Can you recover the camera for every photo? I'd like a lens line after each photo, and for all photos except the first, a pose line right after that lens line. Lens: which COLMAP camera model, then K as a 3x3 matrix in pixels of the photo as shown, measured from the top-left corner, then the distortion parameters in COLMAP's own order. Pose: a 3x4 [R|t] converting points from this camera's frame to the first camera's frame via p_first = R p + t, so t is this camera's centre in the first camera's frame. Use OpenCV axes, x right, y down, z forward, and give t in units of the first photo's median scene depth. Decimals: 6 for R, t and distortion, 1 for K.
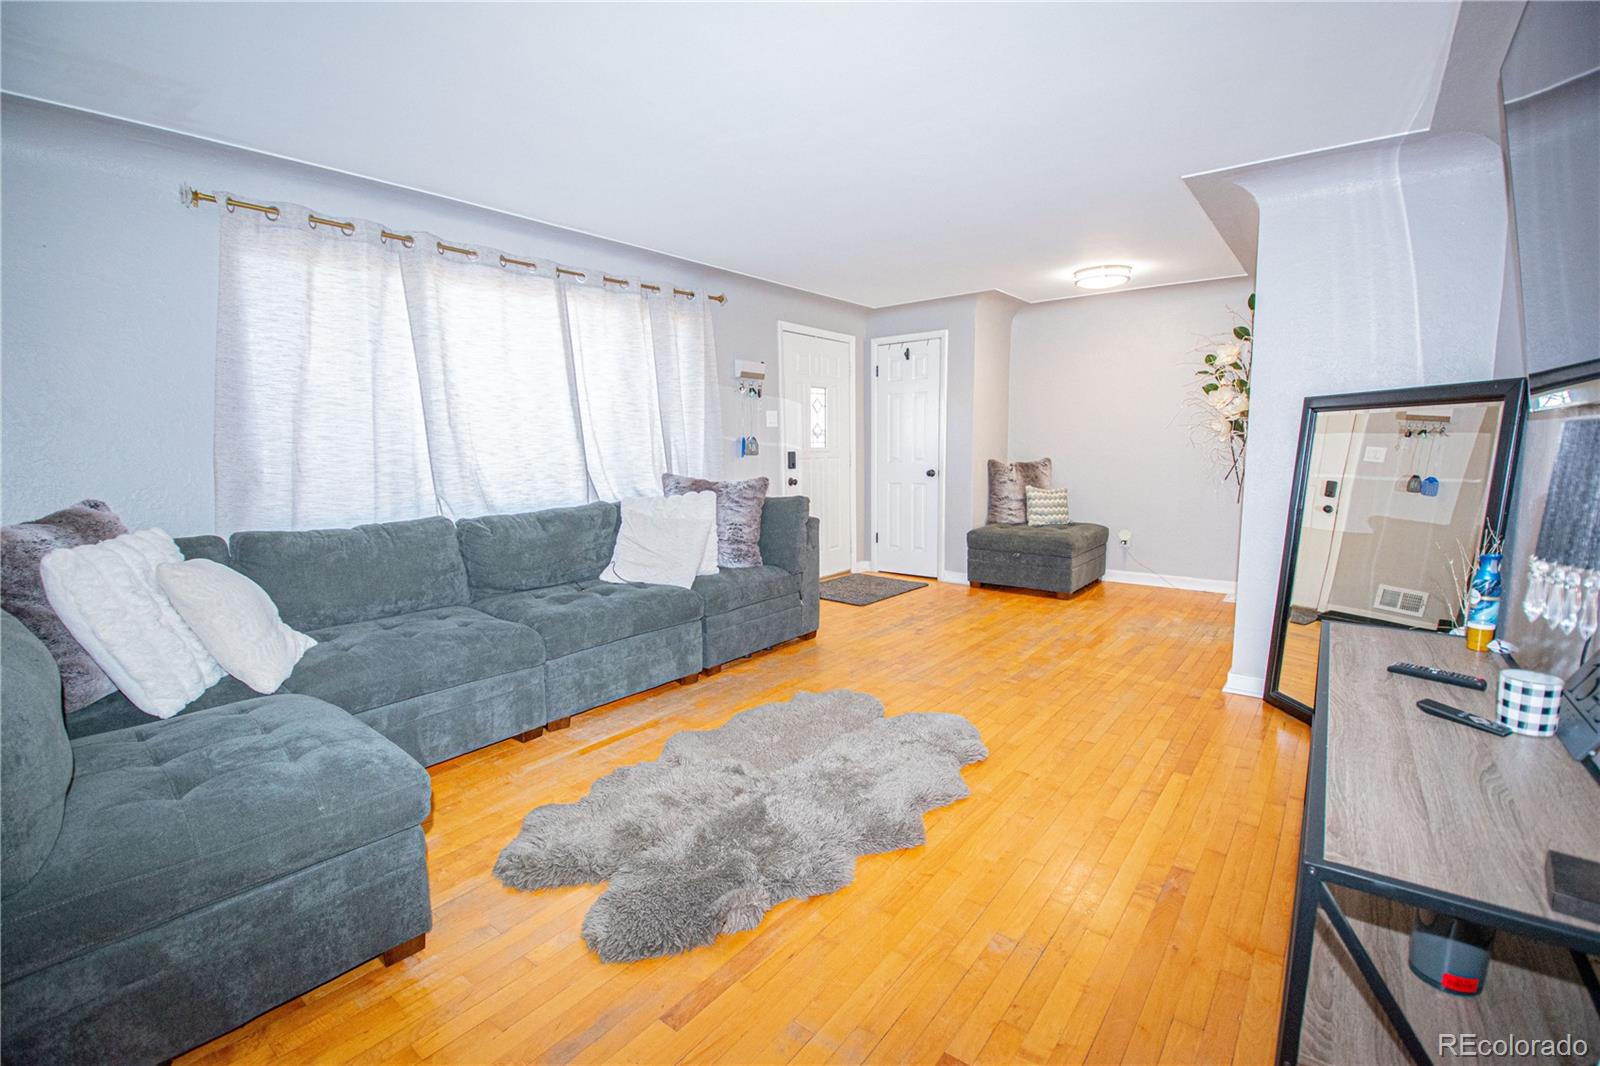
lens RADIAL K [[699.8, 0, 811.1], [0, 699.8, 541.1], [0, 0, 1]] dist [-0.006642, -0.012885]
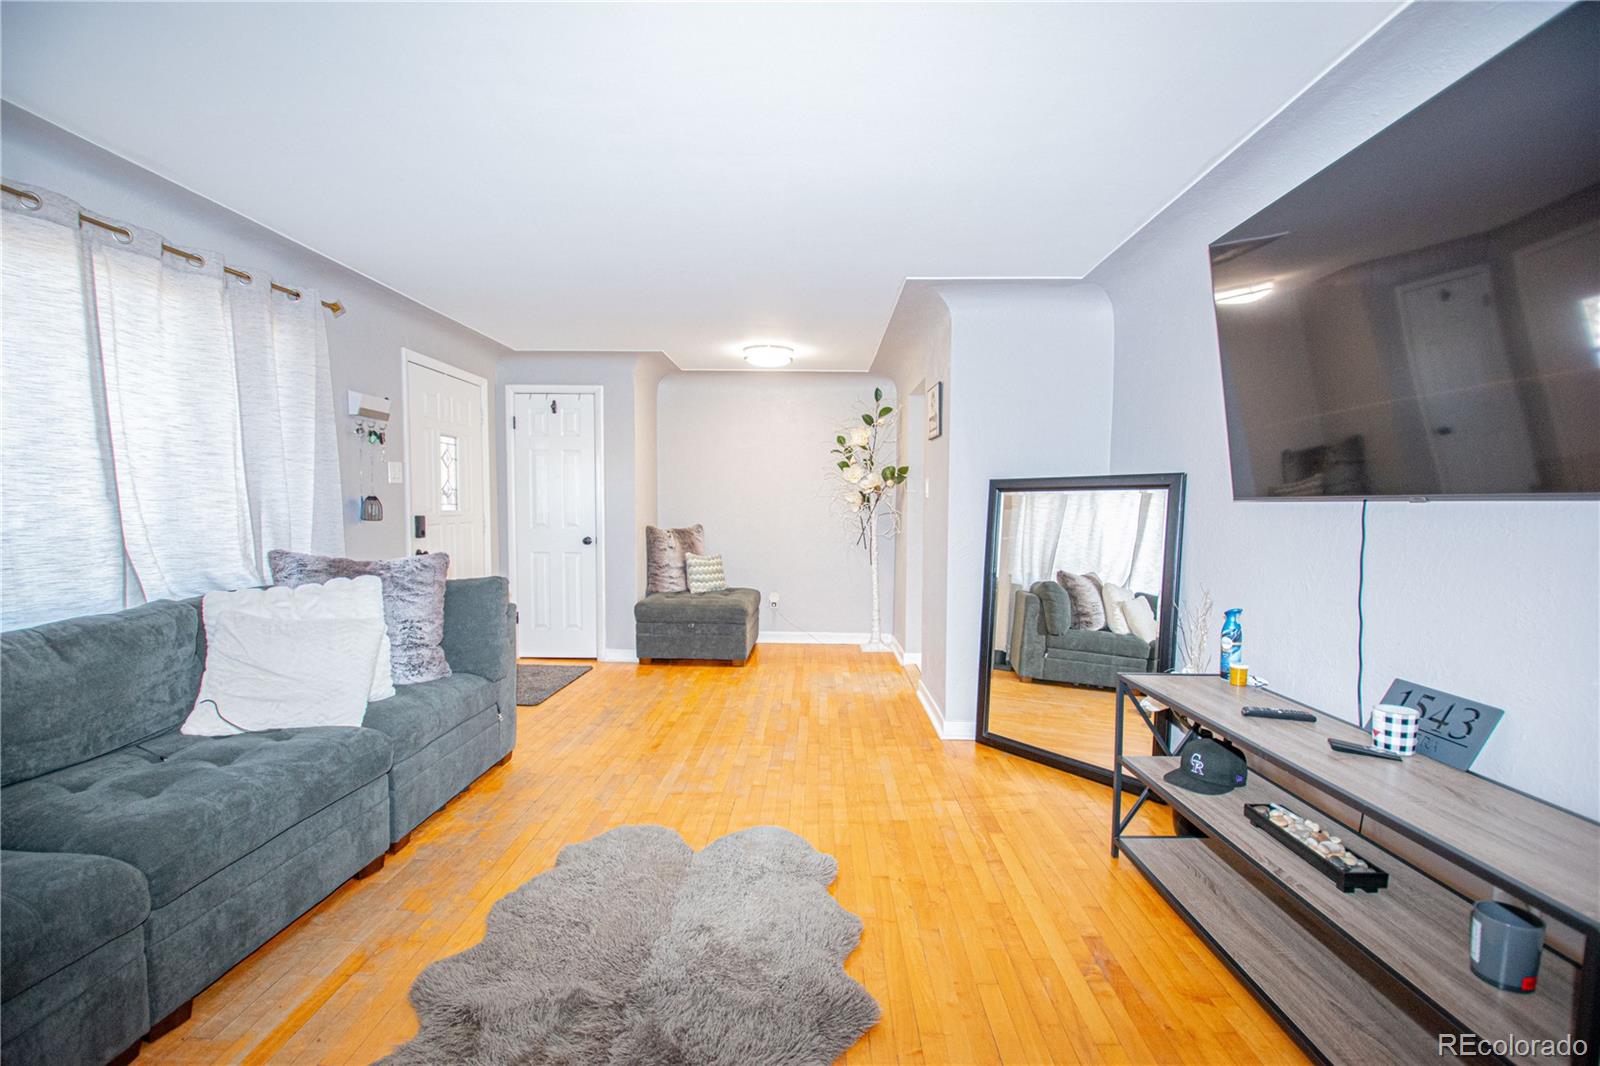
lens RADIAL K [[699.8, 0, 872.9], [0, 699.8, 543.5], [0, 0, 1]] dist [-0.006642, -0.012885]
pose [[0.797747, -0.010191, 0.602906, -0.151903], [0.061766, 0.995979, -0.064891, -0.026497], [-0.599821, 0.089006, 0.795169, 0.144347]]
